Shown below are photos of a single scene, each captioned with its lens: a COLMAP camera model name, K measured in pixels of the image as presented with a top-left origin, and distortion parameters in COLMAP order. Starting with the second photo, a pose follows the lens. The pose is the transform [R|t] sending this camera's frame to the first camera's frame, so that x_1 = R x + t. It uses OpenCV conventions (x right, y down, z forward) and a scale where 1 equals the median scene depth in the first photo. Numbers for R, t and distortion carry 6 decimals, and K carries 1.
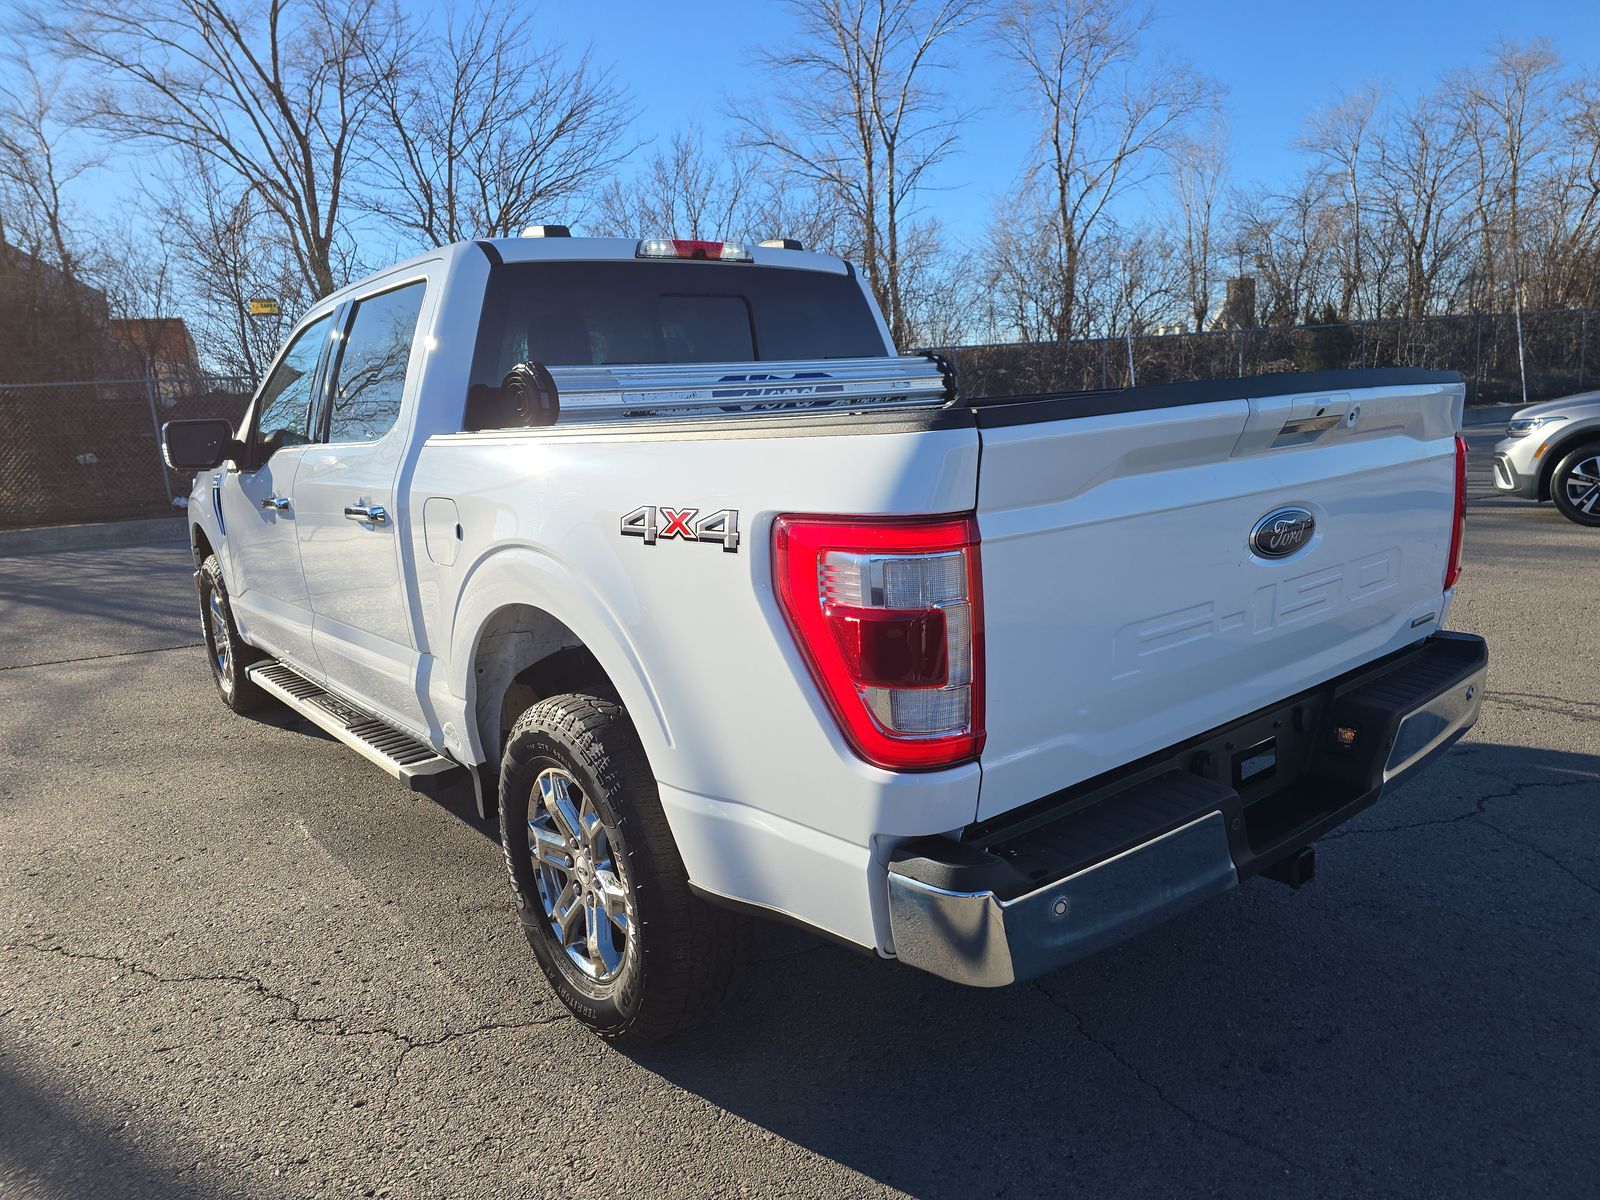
lens RADIAL K [[1072.2, 0, 822.2], [0, 1072.2, 611.3], [0, 0, 1]] dist [0.051579, -0.046262]
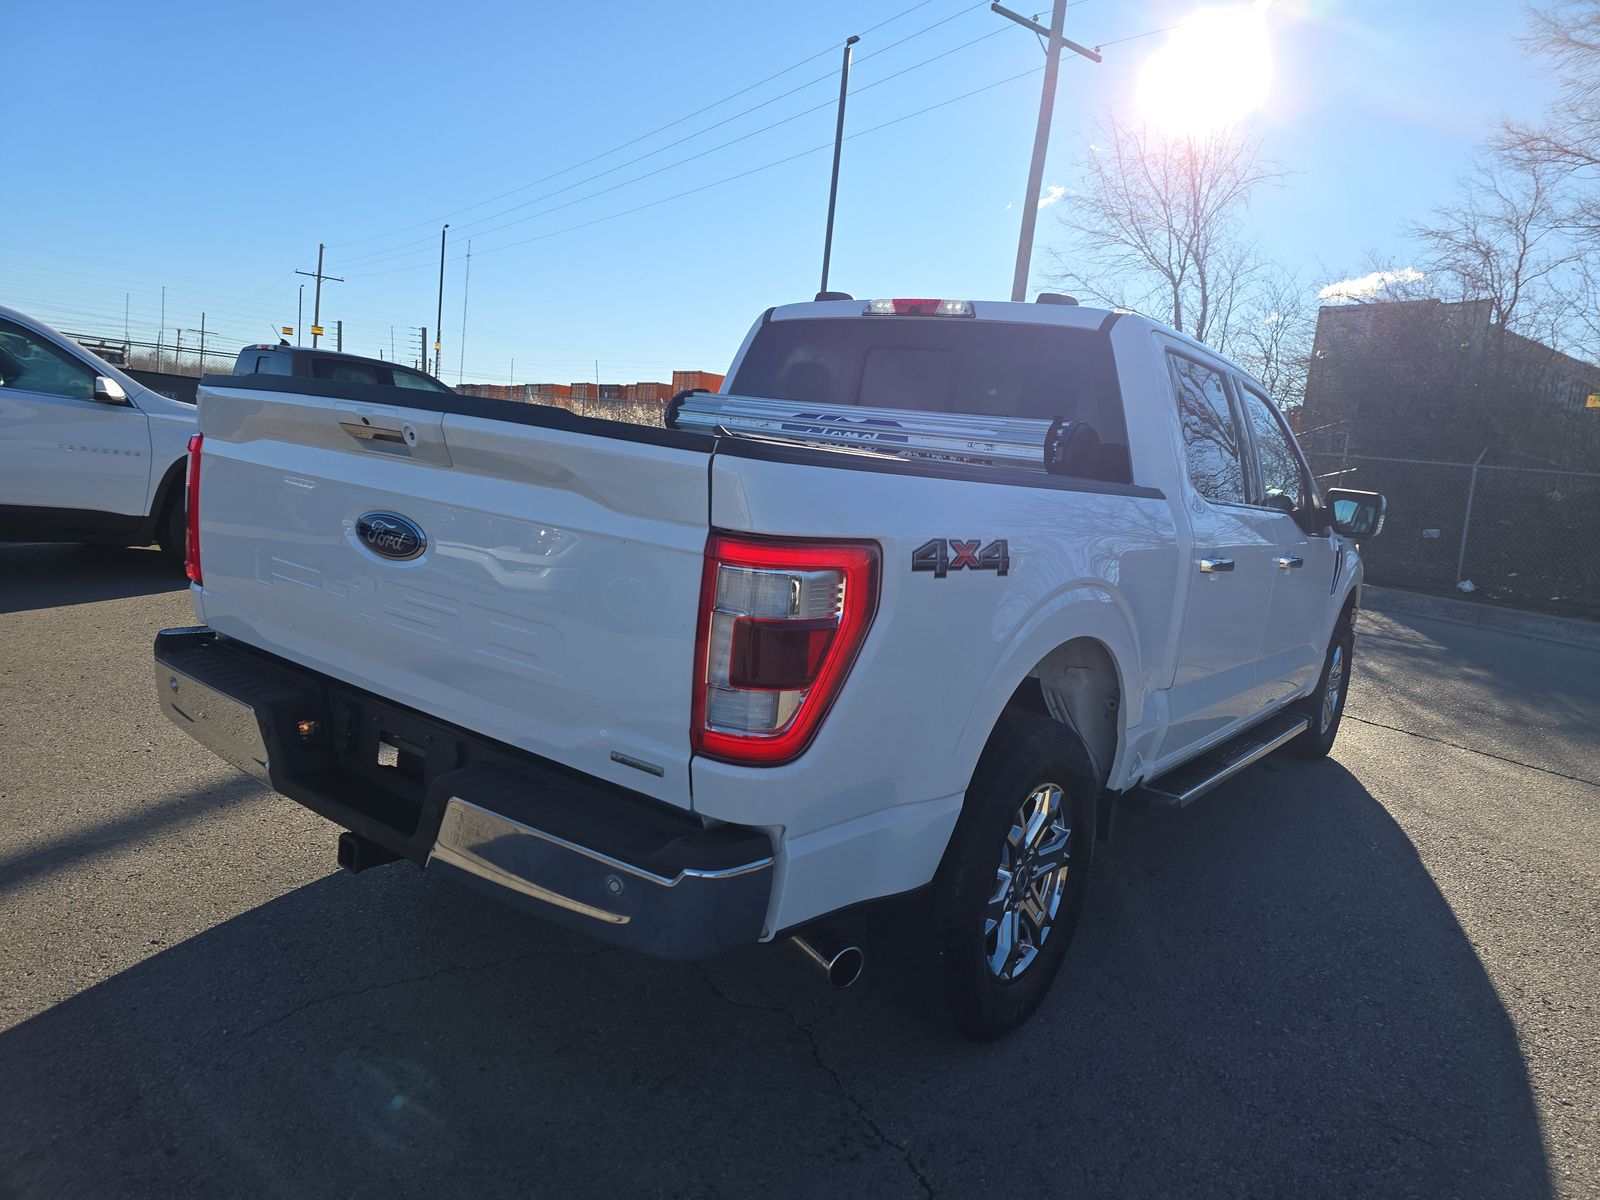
lens RADIAL K [[1072.2, 0, 801.4], [0, 1072.2, 597.5], [0, 0, 1]] dist [0.051579, -0.046262]
pose [[0.223698, 0.214015, -0.950872, 0.182489], [-0.309086, 0.940816, 0.139037, -0.034149], [0.924351, 0.262799, 0.276608, 0.130354]]
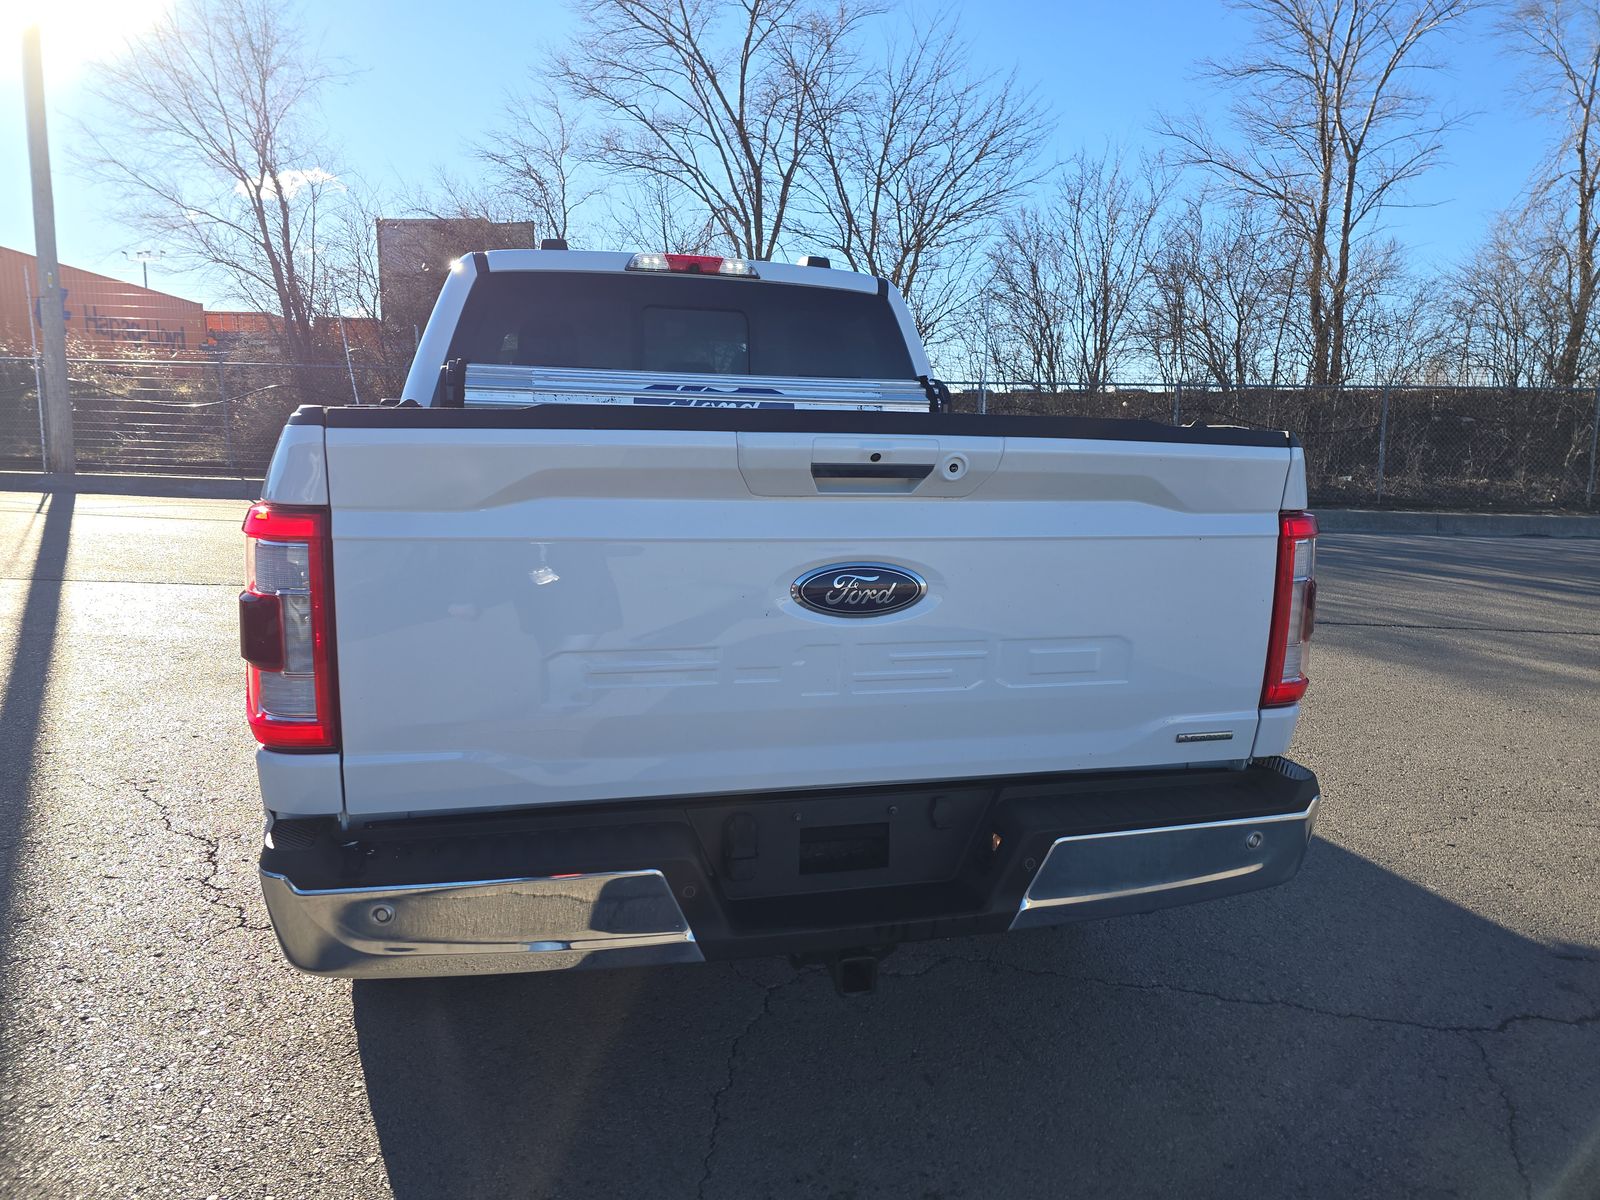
lens RADIAL K [[1072.2, 0, 802.5], [0, 1072.2, 614.8], [0, 0, 1]] dist [0.051579, -0.046262]
pose [[0.899490, 0.149856, -0.410440, 0.087965], [-0.156121, 0.987566, 0.018427, -0.007321], [0.408098, 0.047504, 0.911702, 0.022038]]
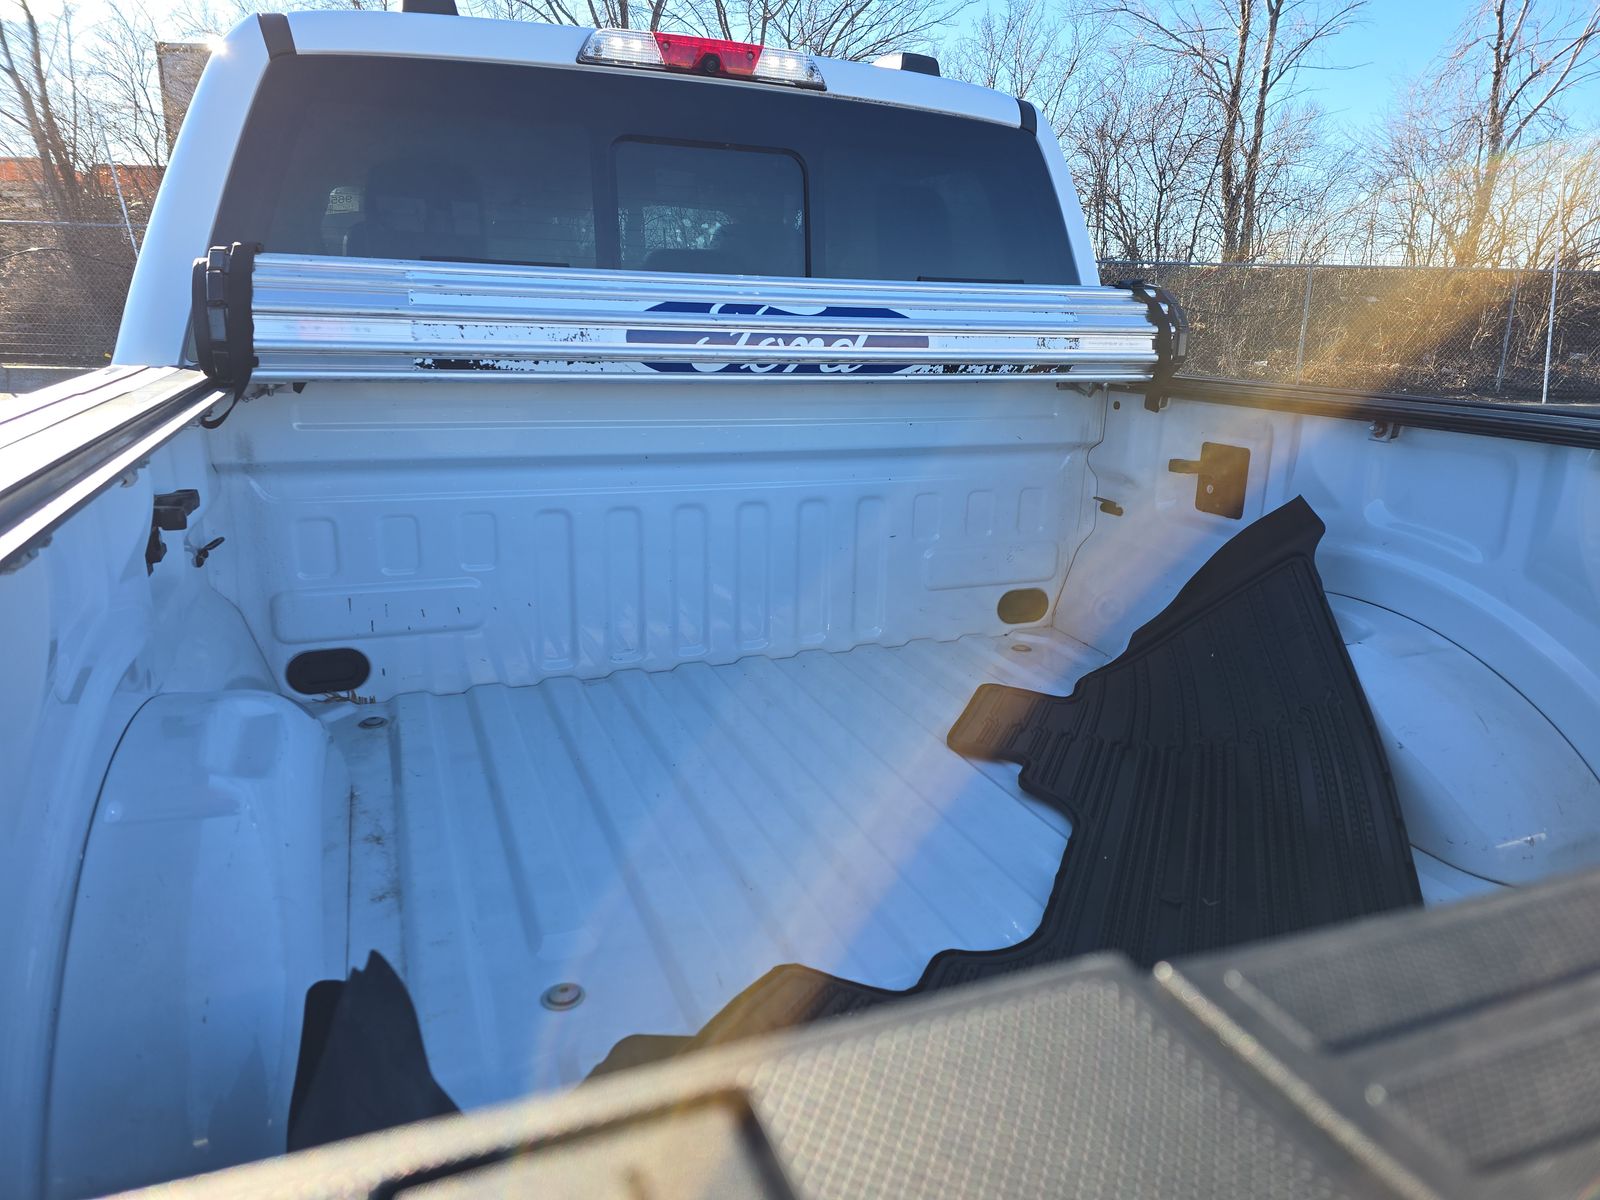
lens RADIAL K [[1072.2, 0, 814.4], [0, 1072.2, 597.9], [0, 0, 1]] dist [0.051579, -0.046262]
pose [[0.950611, 0.160331, -0.265767, 0.023797], [-0.139027, 0.985502, 0.097250, -0.024811], [0.277506, -0.055498, 0.959120, 0.092815]]
